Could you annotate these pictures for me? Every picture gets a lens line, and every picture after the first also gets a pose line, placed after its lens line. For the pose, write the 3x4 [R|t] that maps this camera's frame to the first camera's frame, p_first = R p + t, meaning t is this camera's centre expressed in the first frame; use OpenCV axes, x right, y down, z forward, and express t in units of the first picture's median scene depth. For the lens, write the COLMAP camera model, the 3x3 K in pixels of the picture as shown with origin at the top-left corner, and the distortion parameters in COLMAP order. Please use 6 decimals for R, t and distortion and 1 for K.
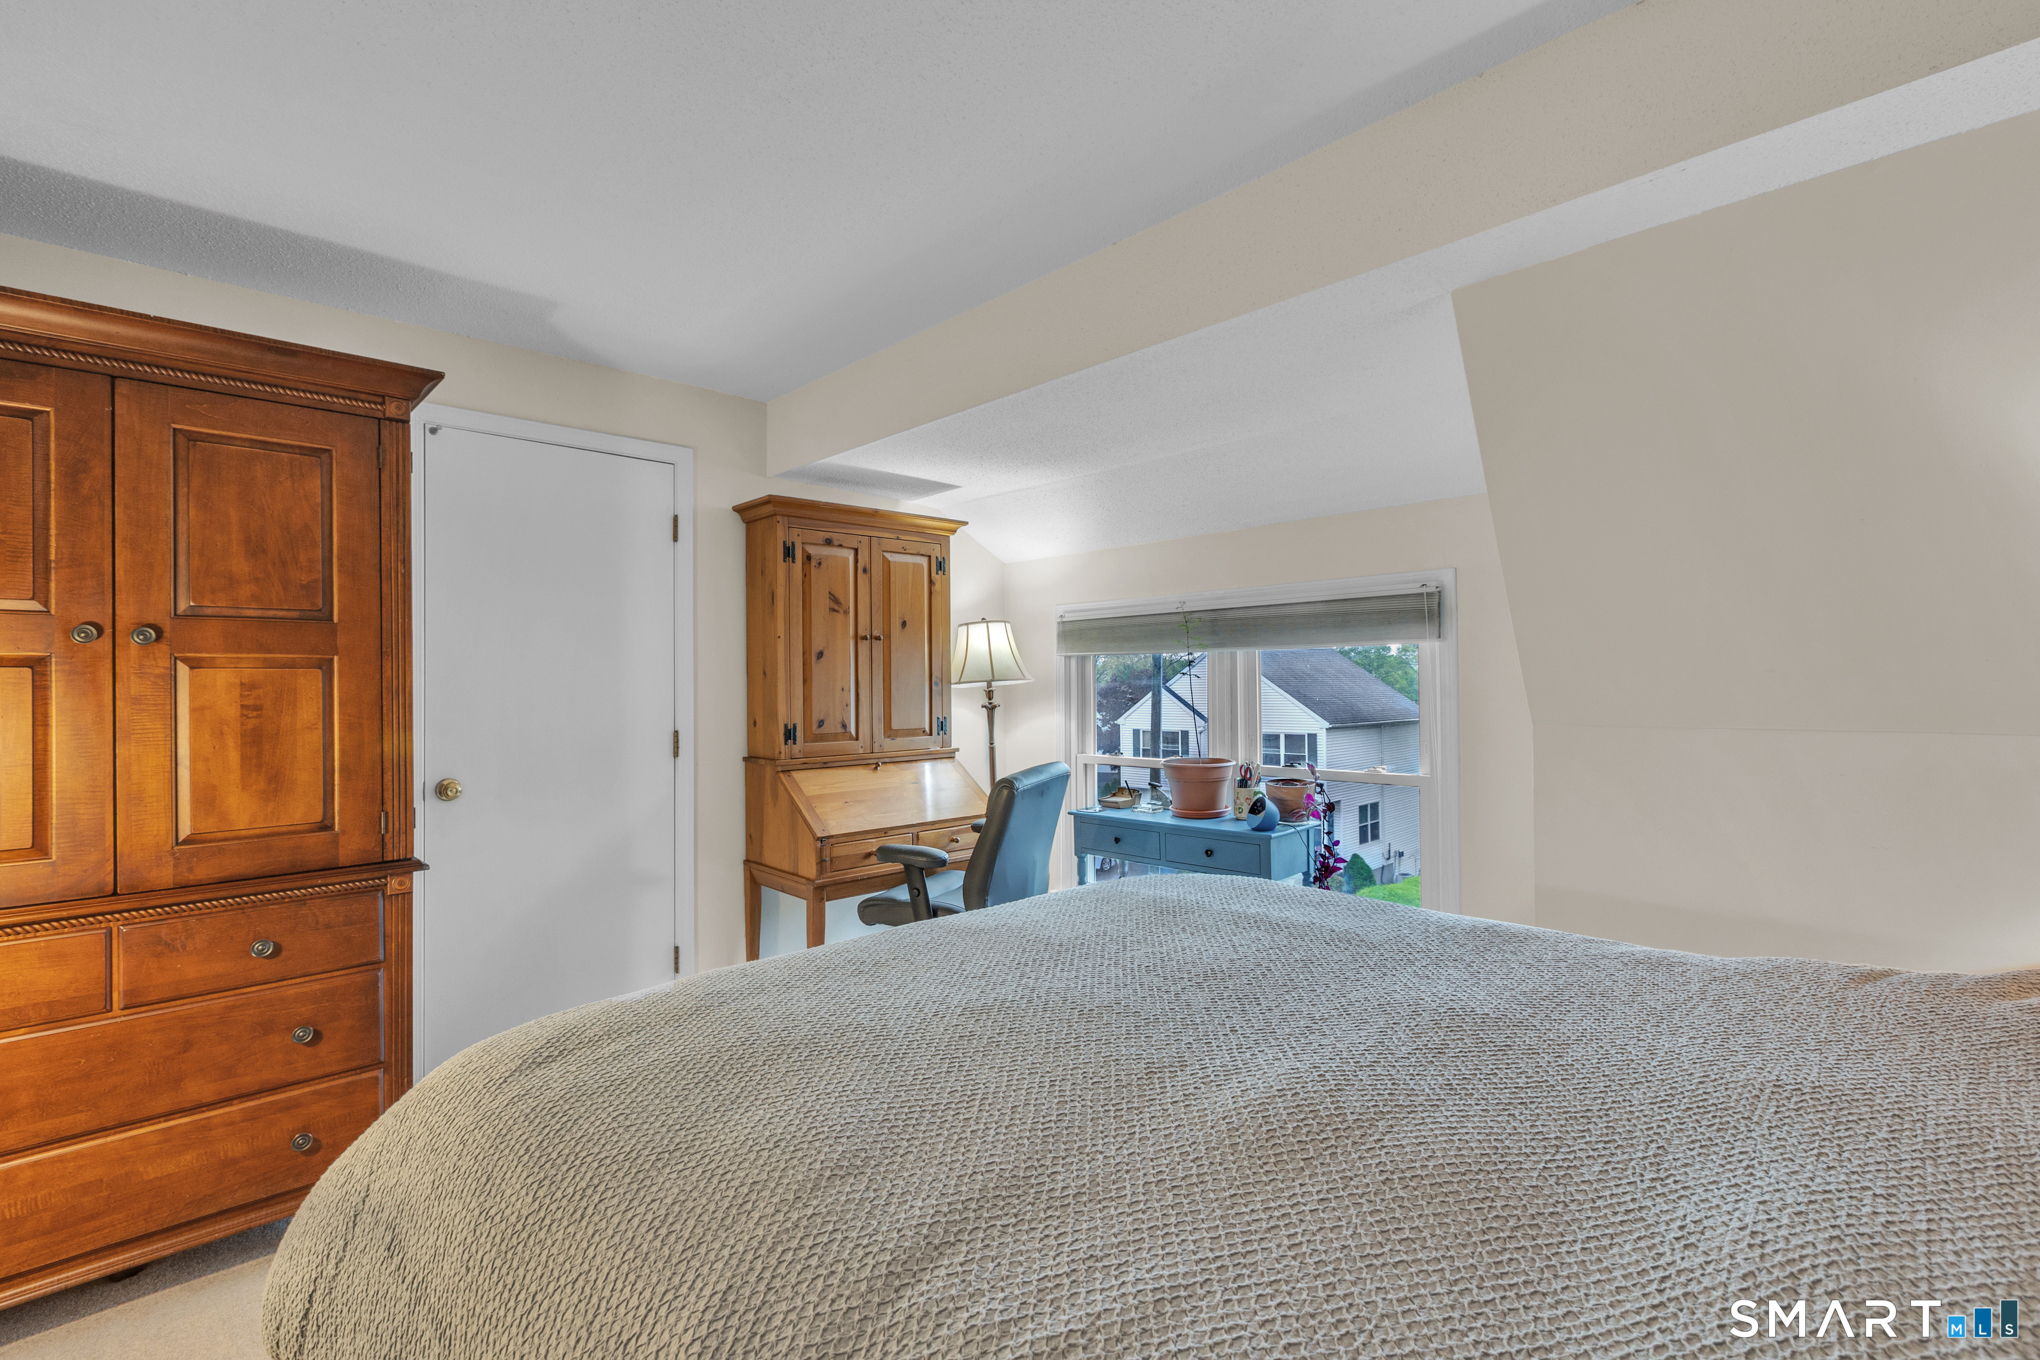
lens RADIAL K [[939.1, 0, 1021.4], [0, 939.1, 685.1], [0, 0, 1]] dist [0.000920, 0.000130]
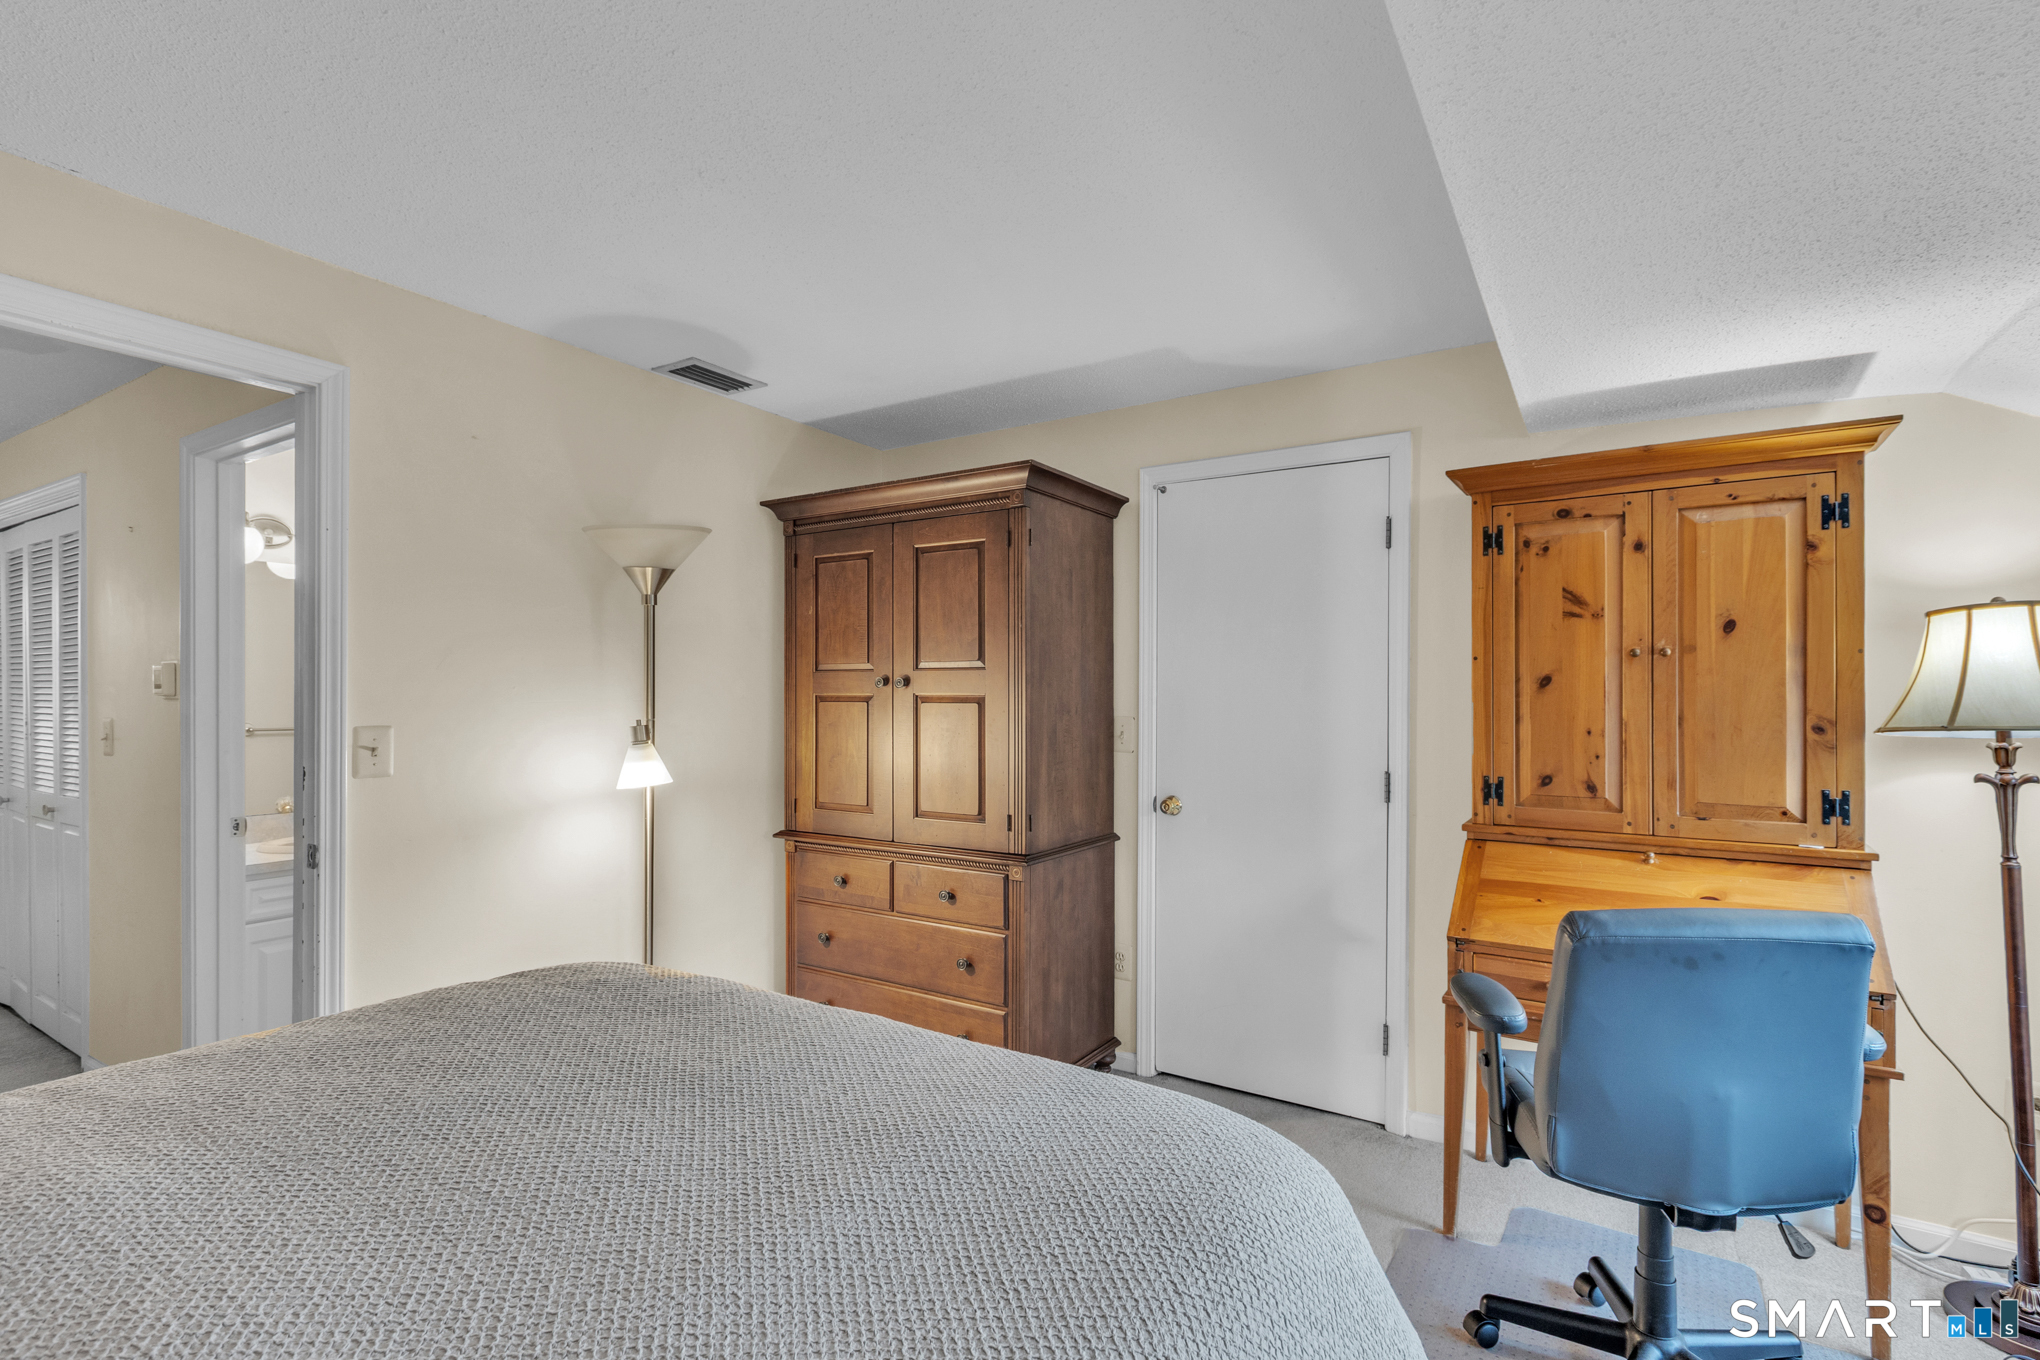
lens RADIAL K [[939.1, 0, 1018.3], [0, 939.1, 683.4], [0, 0, 1]] dist [0.000920, 0.000130]
pose [[0.233819, 0.006455, -0.972259, 0.356672], [-0.001160, 0.999979, 0.006360, -0.033708], [0.972280, -0.000359, 0.233821, 0.448144]]
